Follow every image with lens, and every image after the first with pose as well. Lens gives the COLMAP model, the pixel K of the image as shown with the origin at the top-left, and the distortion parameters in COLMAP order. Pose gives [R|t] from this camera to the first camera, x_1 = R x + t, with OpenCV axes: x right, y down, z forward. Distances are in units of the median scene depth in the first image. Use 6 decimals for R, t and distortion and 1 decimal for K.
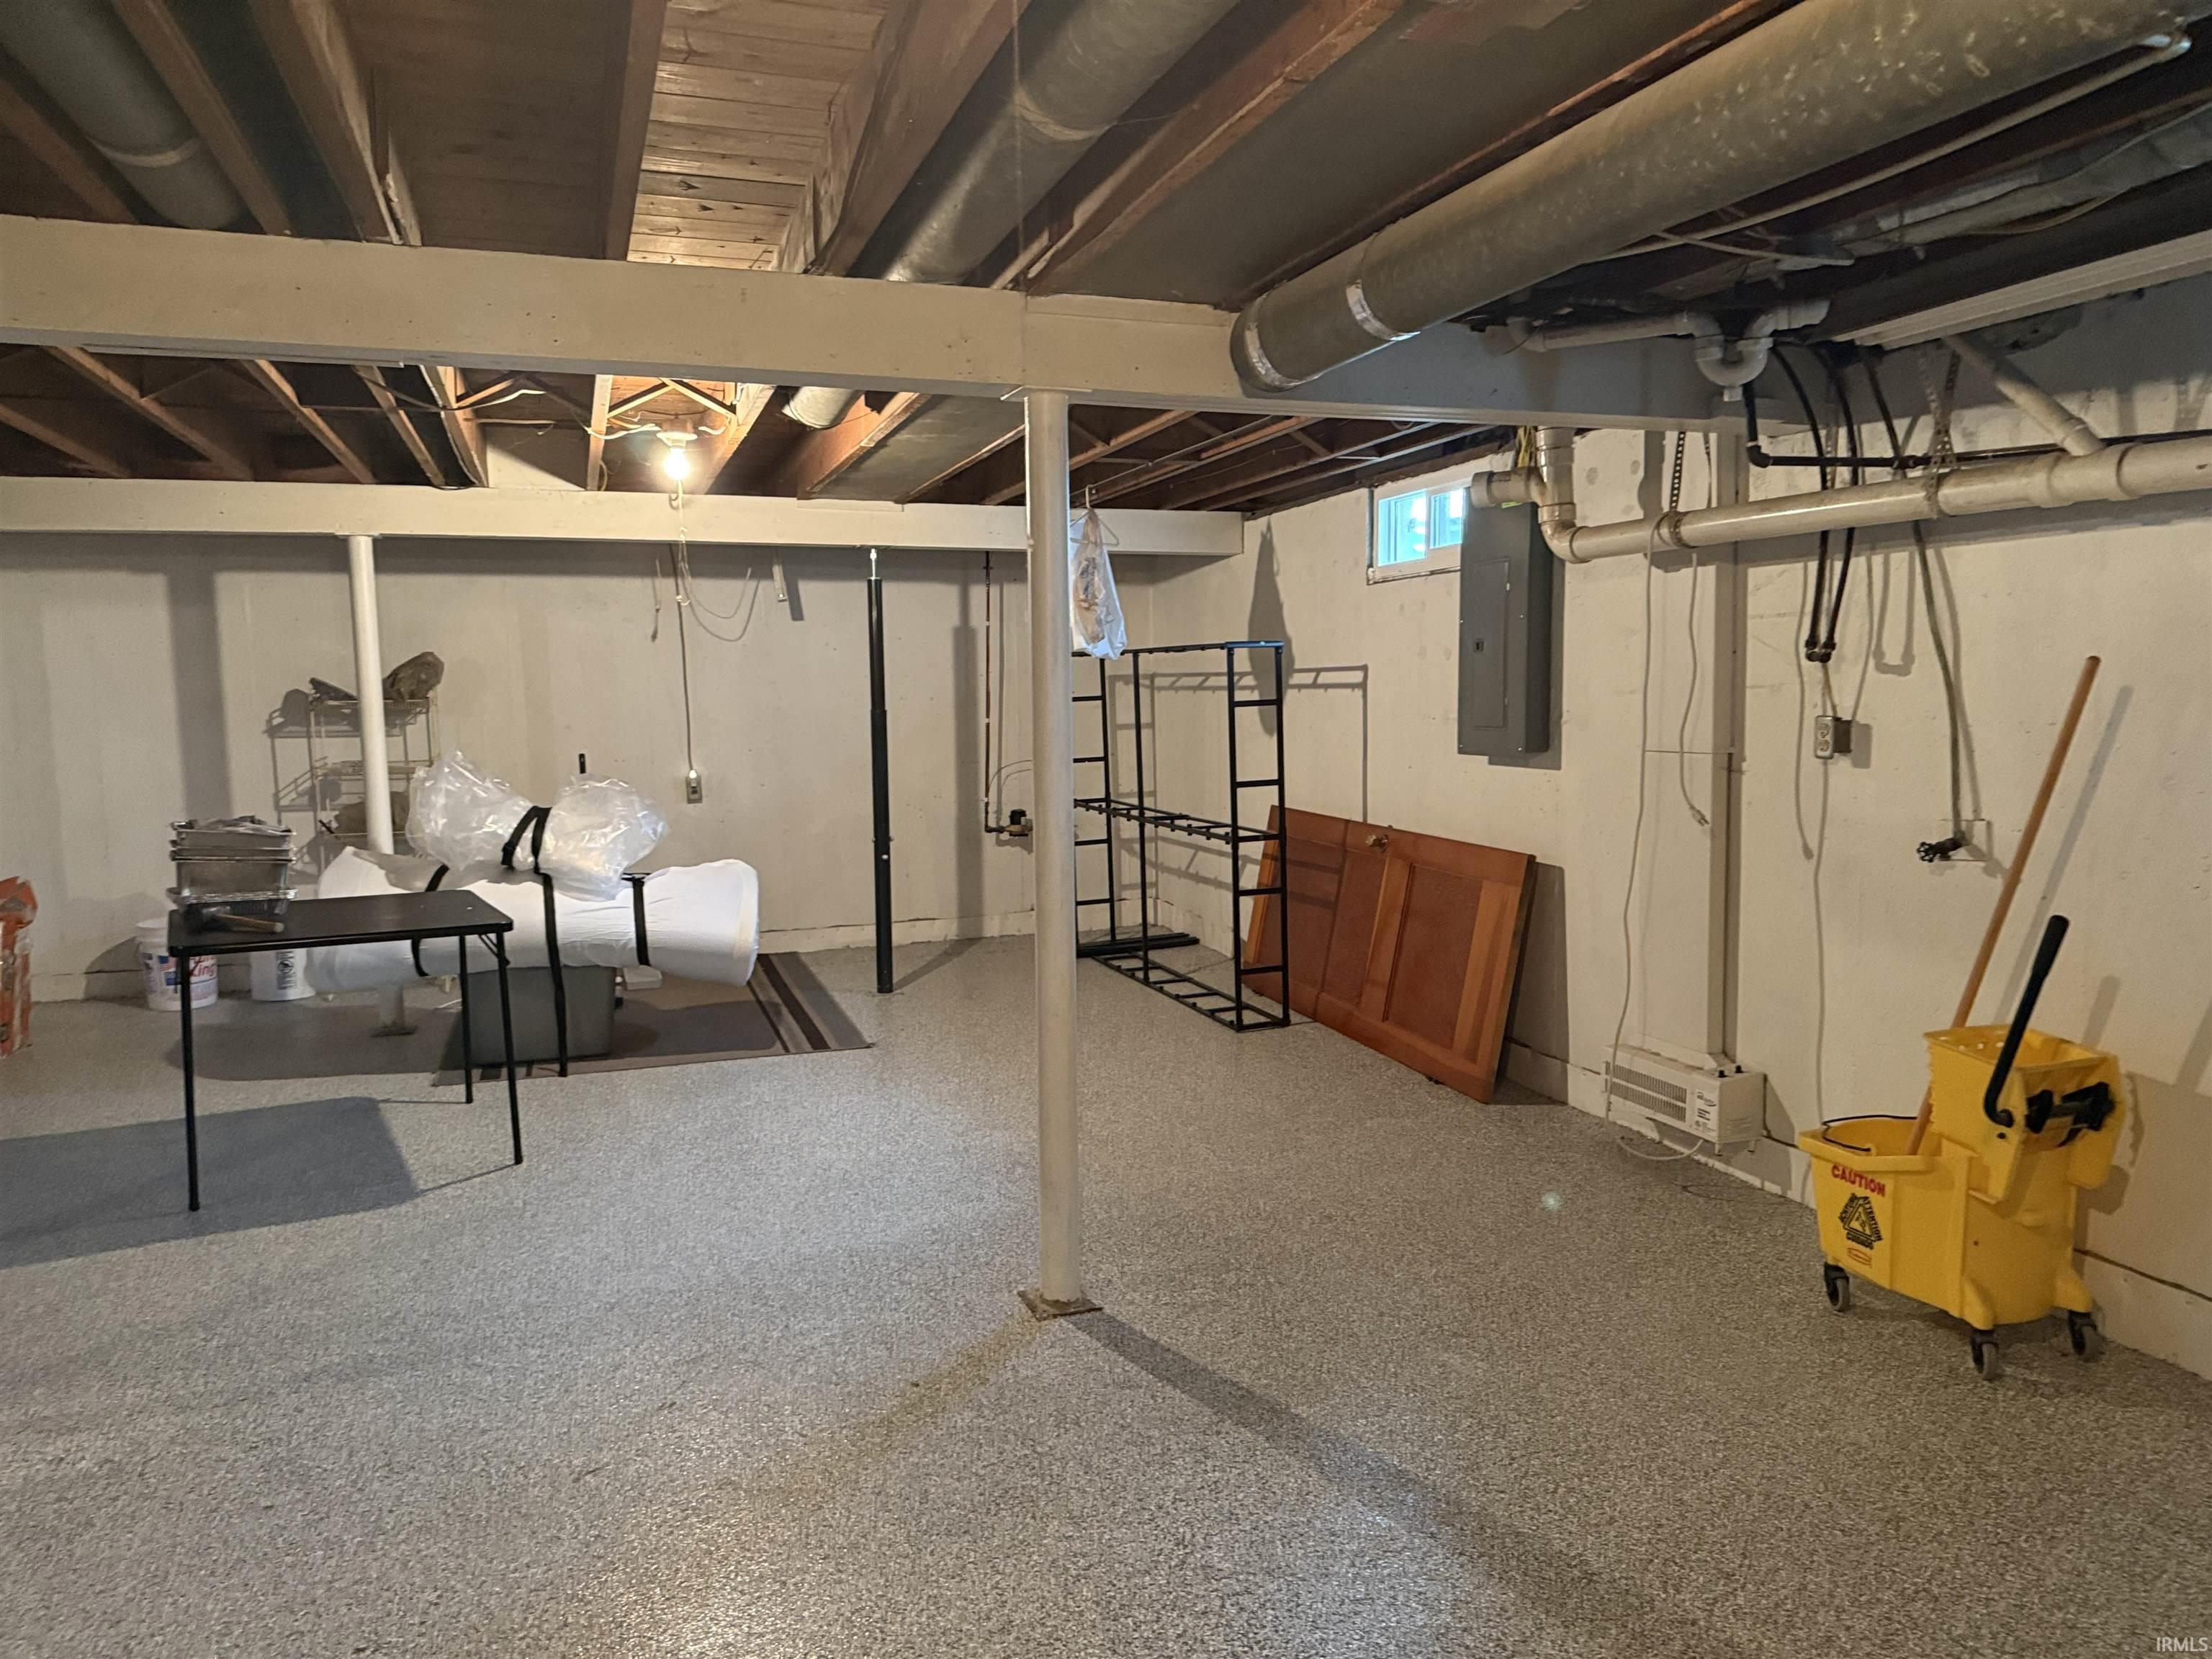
lens RADIAL K [[1584.8, 0, 1106.0], [0, 1584.8, 829.5], [0, 0, 1]] dist [-0.040176, -0.059171]
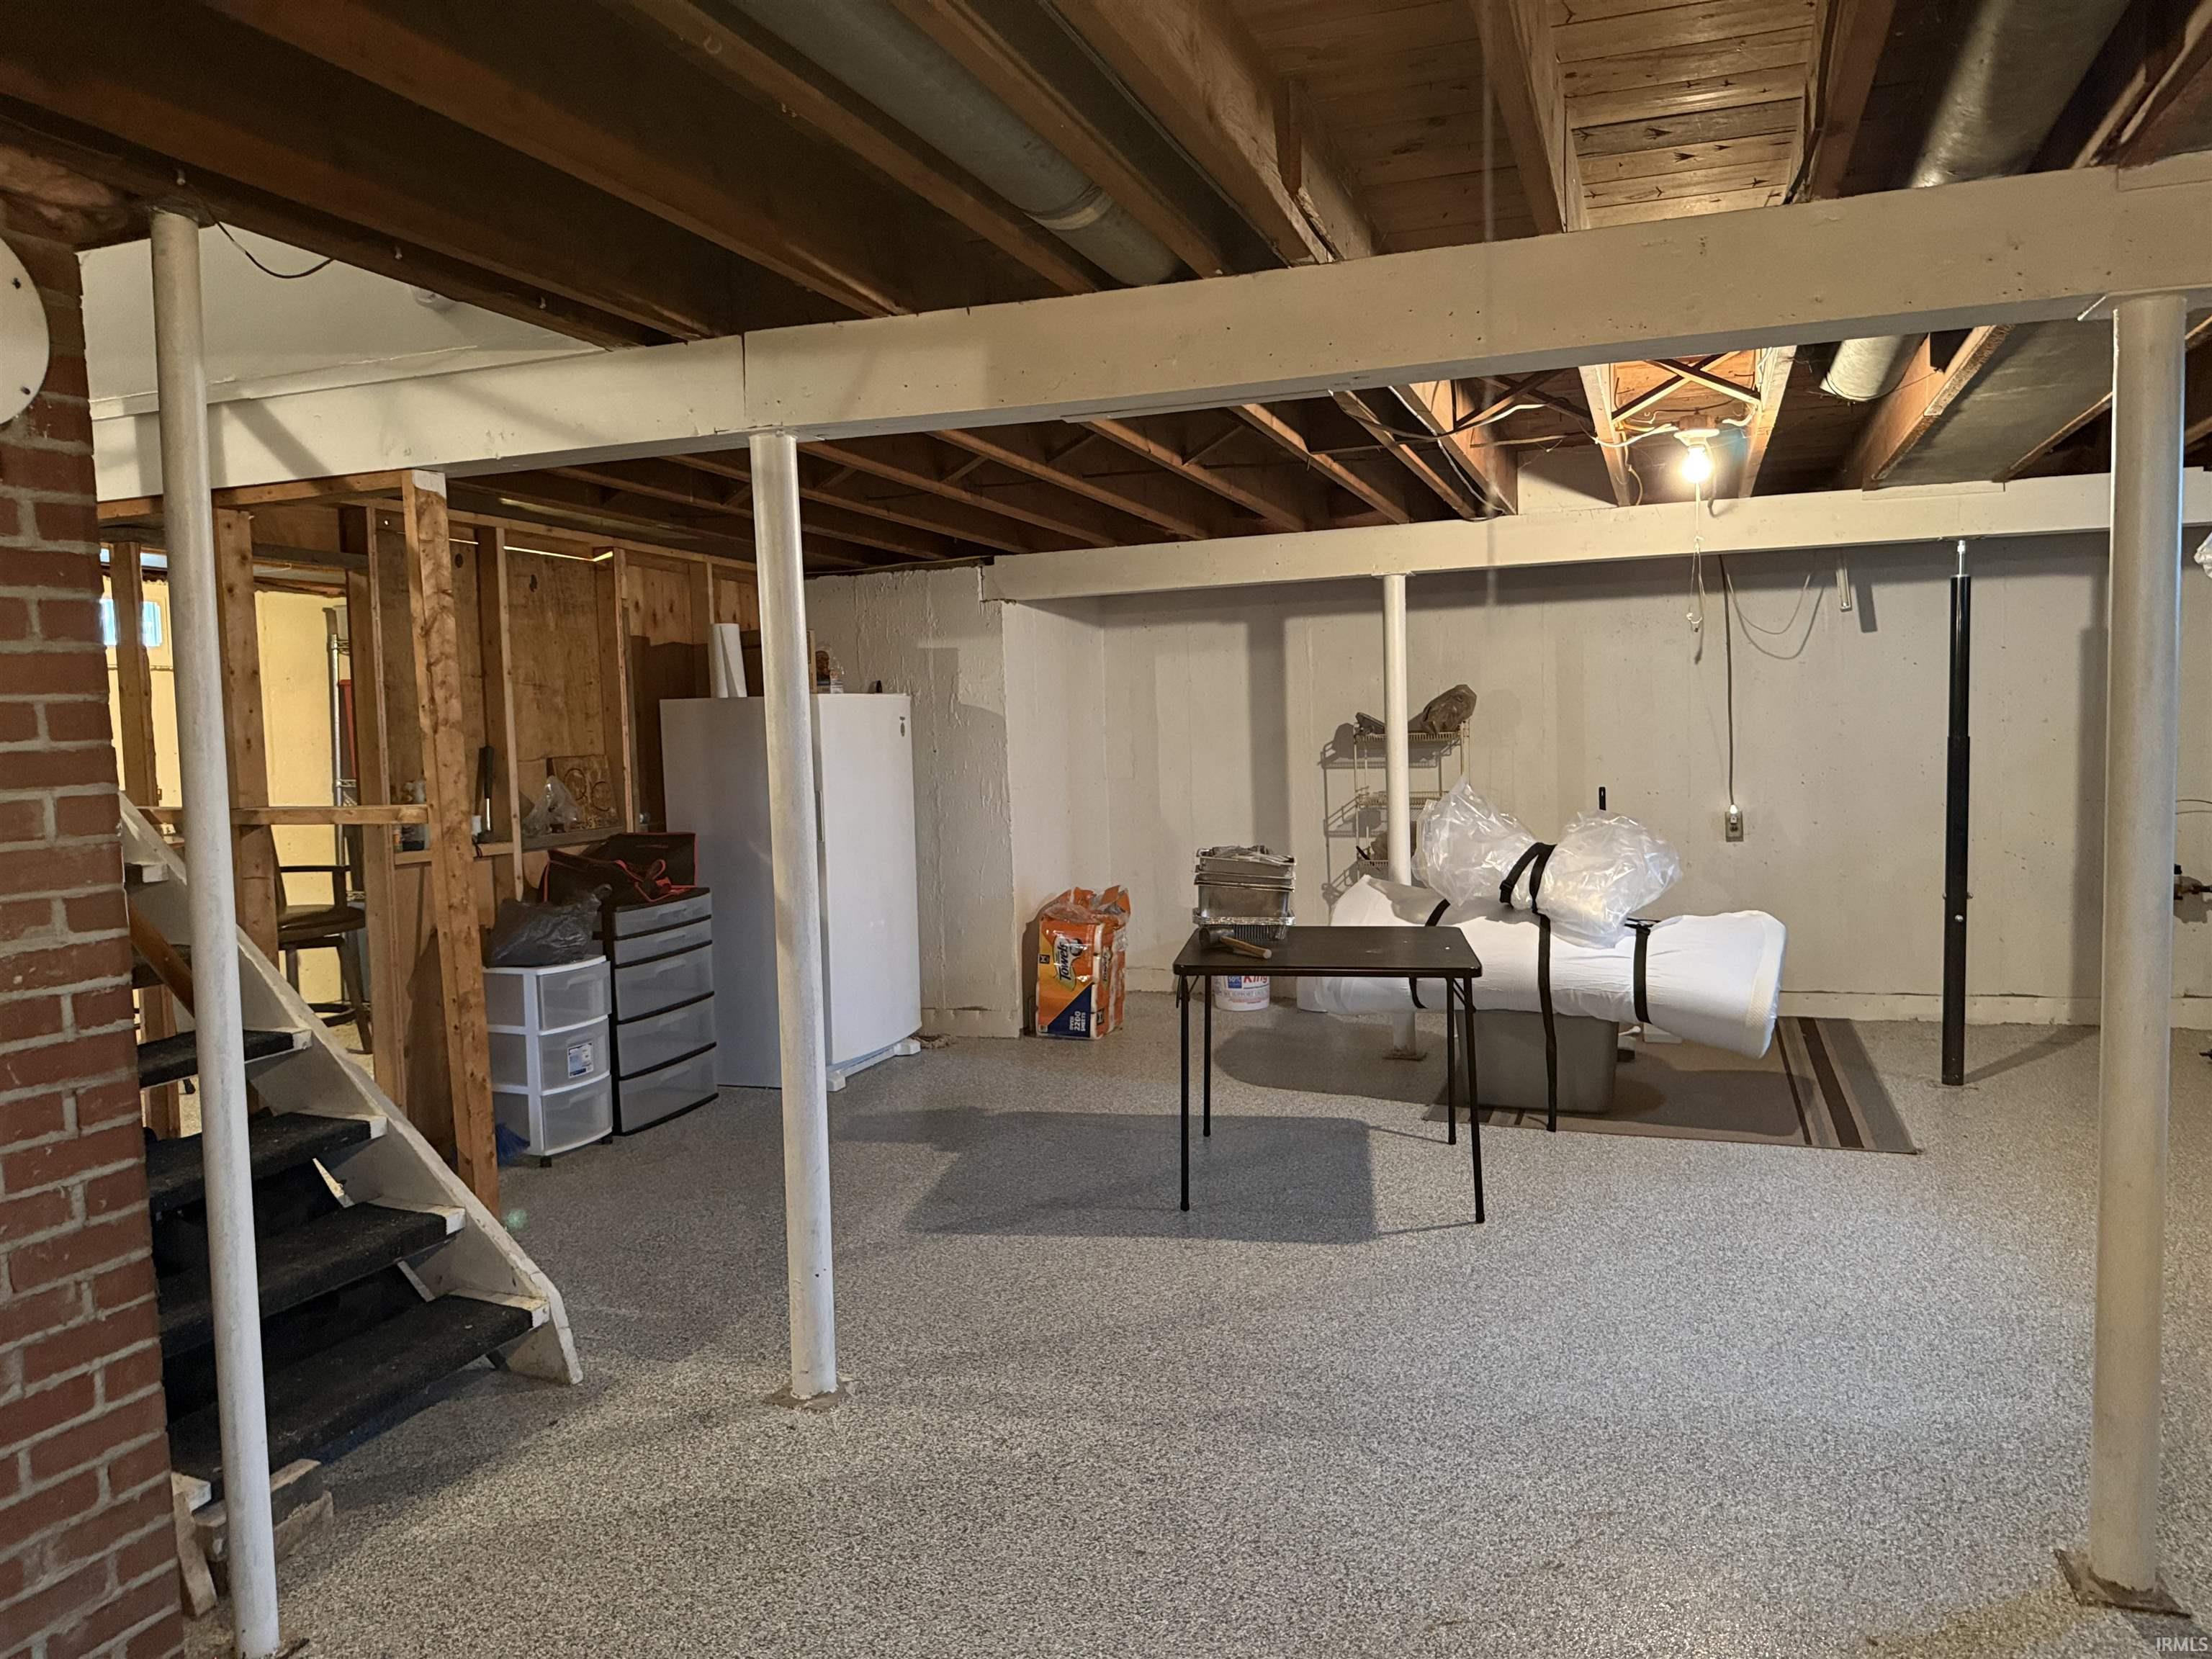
lens RADIAL K [[1495.7, 0, 1106.0], [0, 1495.7, 829.5], [0, 0, 1]] dist [0.087860, -0.167030]
pose [[0.753751, 0.026804, -0.656613, 0.042658], [-0.032368, 0.999469, 0.003643, -0.018348], [0.656362, 0.018507, 0.754219, 0.137932]]
